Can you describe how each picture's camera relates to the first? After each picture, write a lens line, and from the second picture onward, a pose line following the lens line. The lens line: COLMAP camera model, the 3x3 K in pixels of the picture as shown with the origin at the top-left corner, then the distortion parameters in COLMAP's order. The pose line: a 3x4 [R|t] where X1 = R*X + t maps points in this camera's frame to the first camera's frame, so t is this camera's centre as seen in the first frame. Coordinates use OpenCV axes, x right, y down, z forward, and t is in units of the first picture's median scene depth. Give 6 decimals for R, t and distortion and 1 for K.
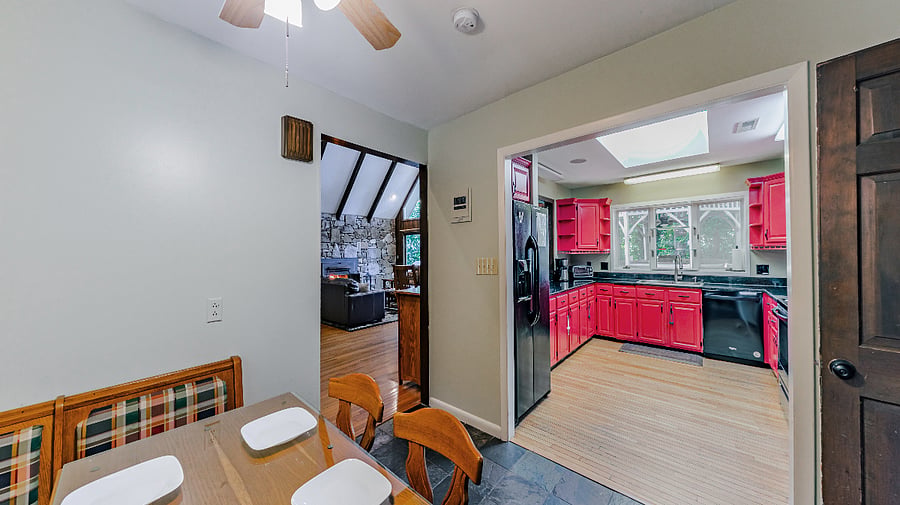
lens RADIAL K [[299.1, 0, 474.9], [0, 299.1, 250.2], [0, 0, 1]] dist [0.000036, 0.000073]
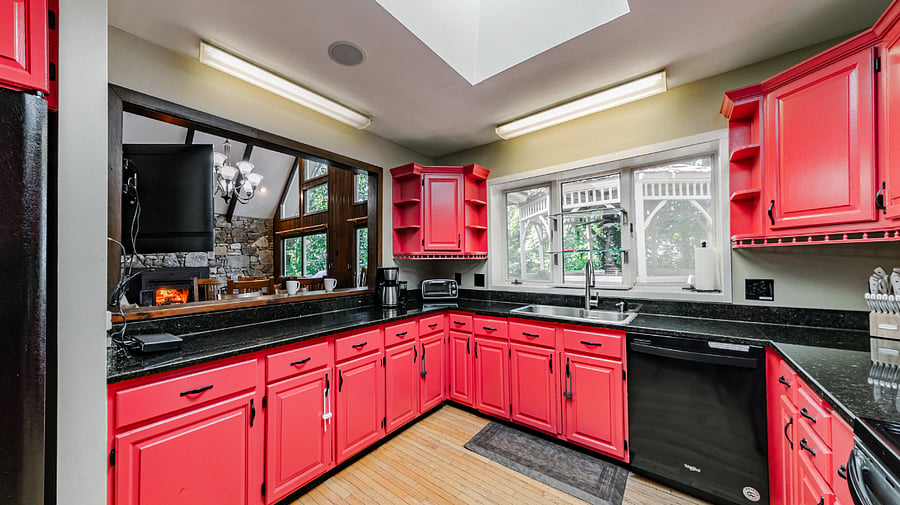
lens RADIAL K [[301.3, 0, 422.5], [0, 301.3, 257.1], [0, 0, 1]] dist [0.001198, 0.000035]
pose [[0.998975, -0.001580, -0.045234, 0.376580], [0.001226, 0.999968, -0.007872, 0.012731], [0.045245, 0.007808, 0.998945, 0.416349]]
